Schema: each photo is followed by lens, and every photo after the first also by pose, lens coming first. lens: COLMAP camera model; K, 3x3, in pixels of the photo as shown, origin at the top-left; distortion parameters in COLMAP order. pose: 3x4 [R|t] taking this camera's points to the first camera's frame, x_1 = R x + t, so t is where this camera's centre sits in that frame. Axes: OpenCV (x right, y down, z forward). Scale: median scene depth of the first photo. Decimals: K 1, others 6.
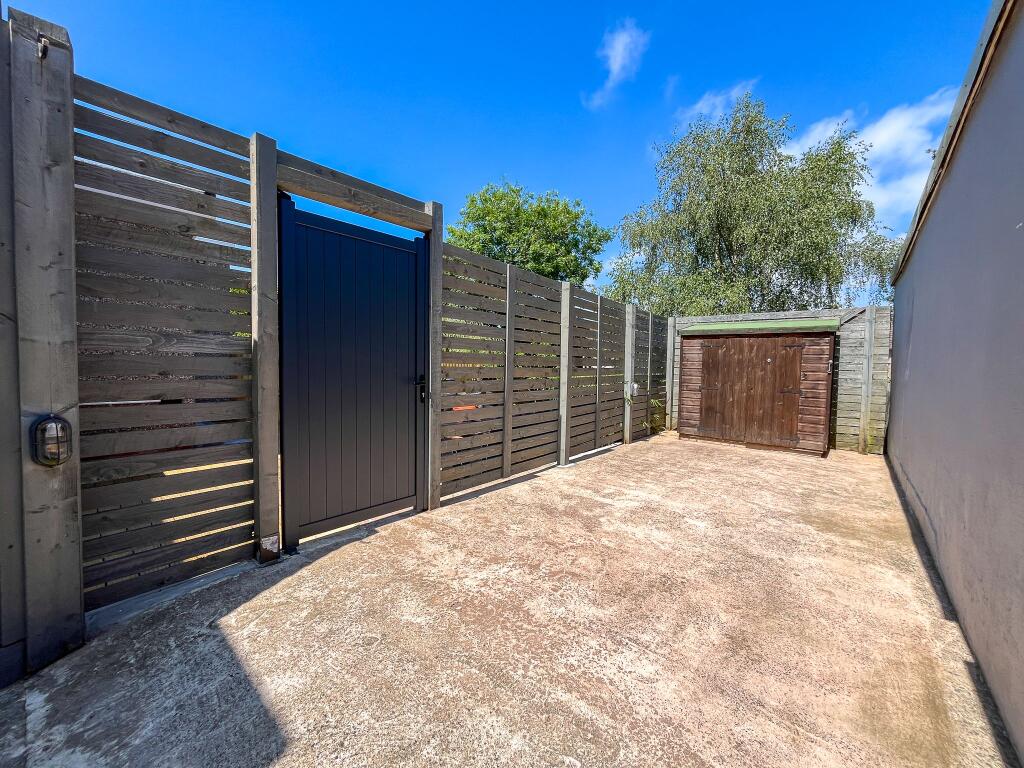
lens RADIAL K [[412.7, 0, 512.4], [0, 412.7, 383.4], [0, 0, 1]] dist [-0.002880, 0.000054]
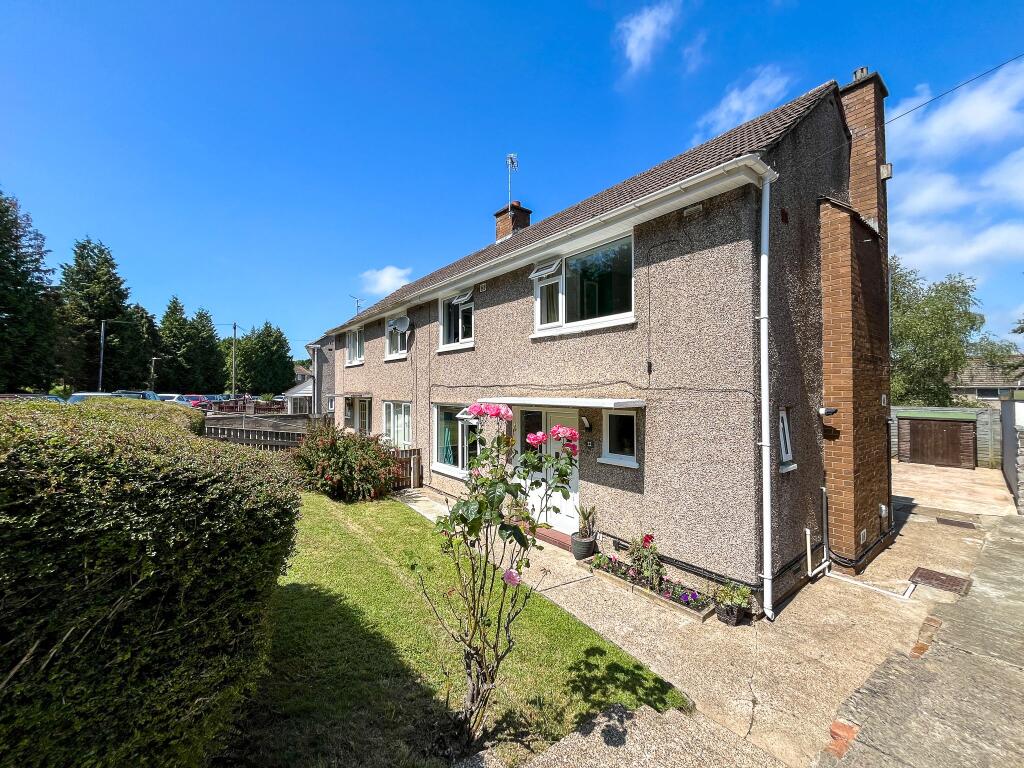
lens RADIAL K [[412.7, 0, 511.3], [0, 412.7, 384.1], [0, 0, 1]] dist [-0.002880, 0.000054]
pose [[0.989429, -0.014968, -0.144246, -1.575671], [0.005592, 0.997858, -0.065182, -0.185499], [0.144913, 0.063686, 0.987393, -1.817441]]
